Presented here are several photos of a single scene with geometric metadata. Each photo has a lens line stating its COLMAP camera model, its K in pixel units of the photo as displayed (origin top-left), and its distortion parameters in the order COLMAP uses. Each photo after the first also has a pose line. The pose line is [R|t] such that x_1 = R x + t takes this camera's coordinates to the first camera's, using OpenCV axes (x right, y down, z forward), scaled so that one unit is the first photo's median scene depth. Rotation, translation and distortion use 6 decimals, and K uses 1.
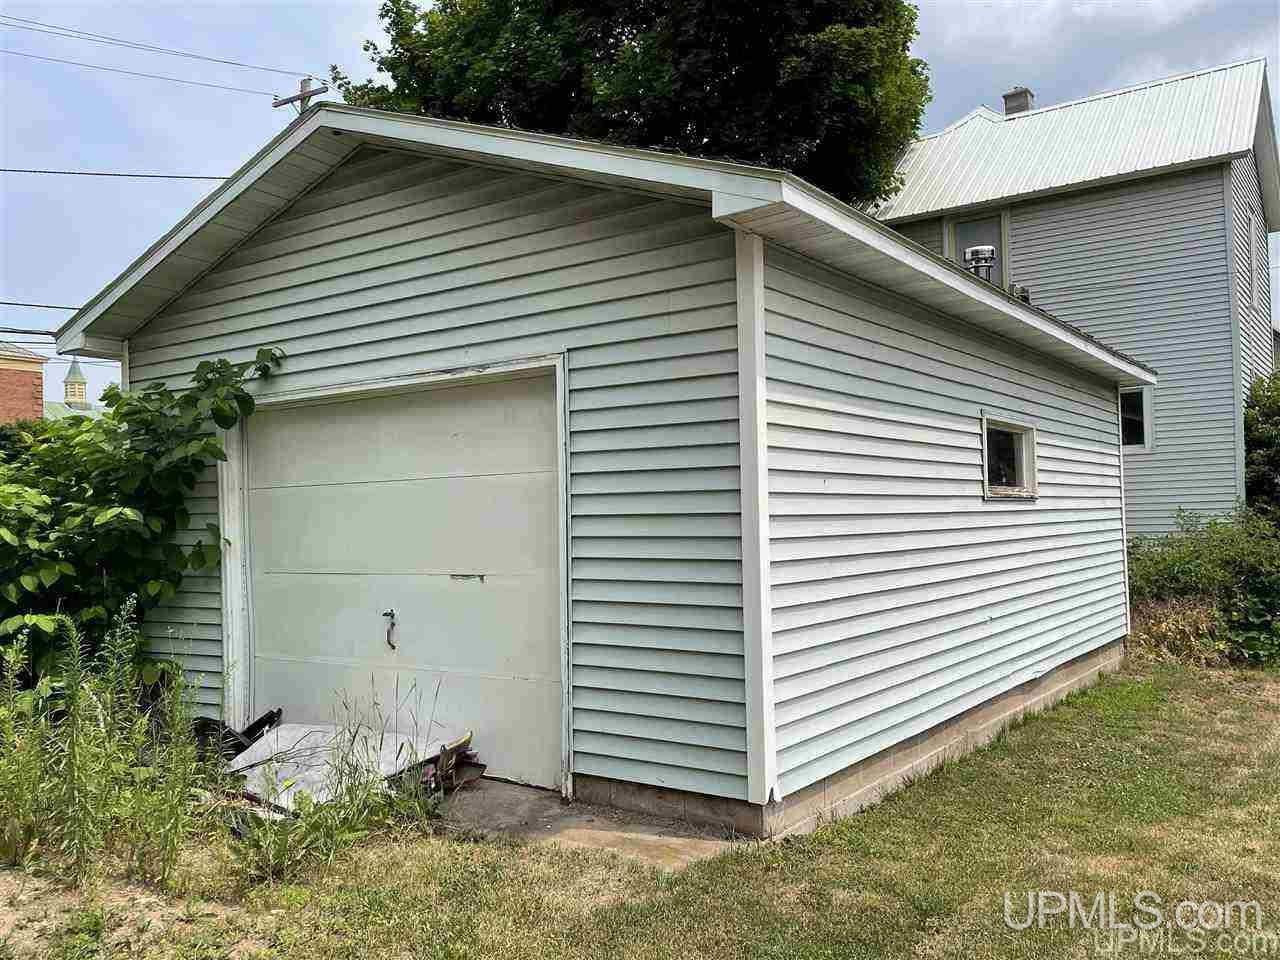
lens RADIAL K [[1036.8, 0, 640.0], [0, 1036.8, 480.0], [0, 0, 1]] dist [0.109982, -0.000158]
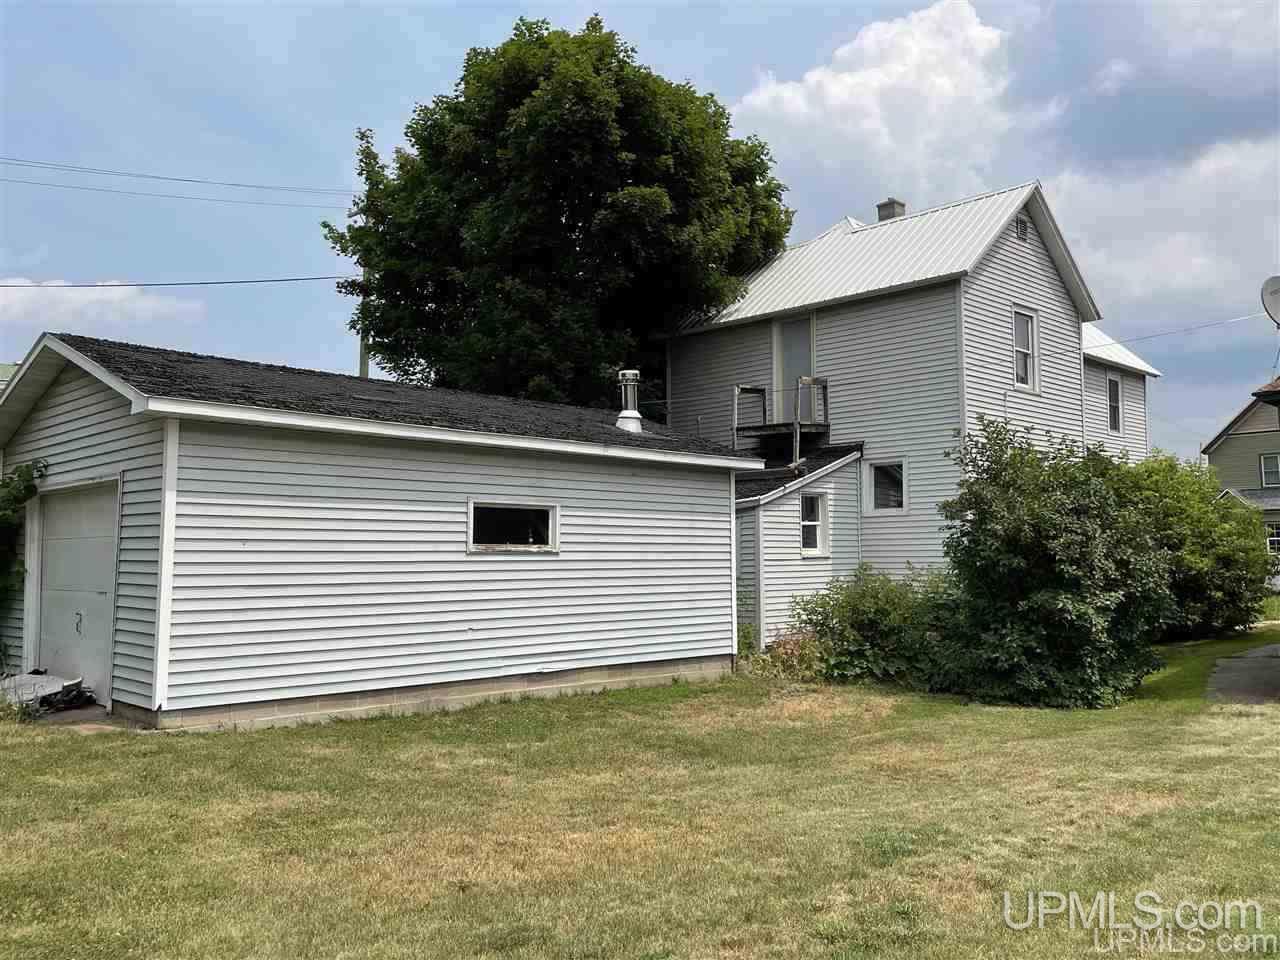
lens RADIAL K [[1036.8, 0, 640.0], [0, 1036.8, 480.0], [0, 0, 1]] dist [0.109982, -0.000158]
pose [[0.980416, 0.008961, -0.196734, 0.782179], [-0.015741, 0.999334, -0.032924, -0.039523], [0.196308, 0.035376, 0.979904, -0.439656]]
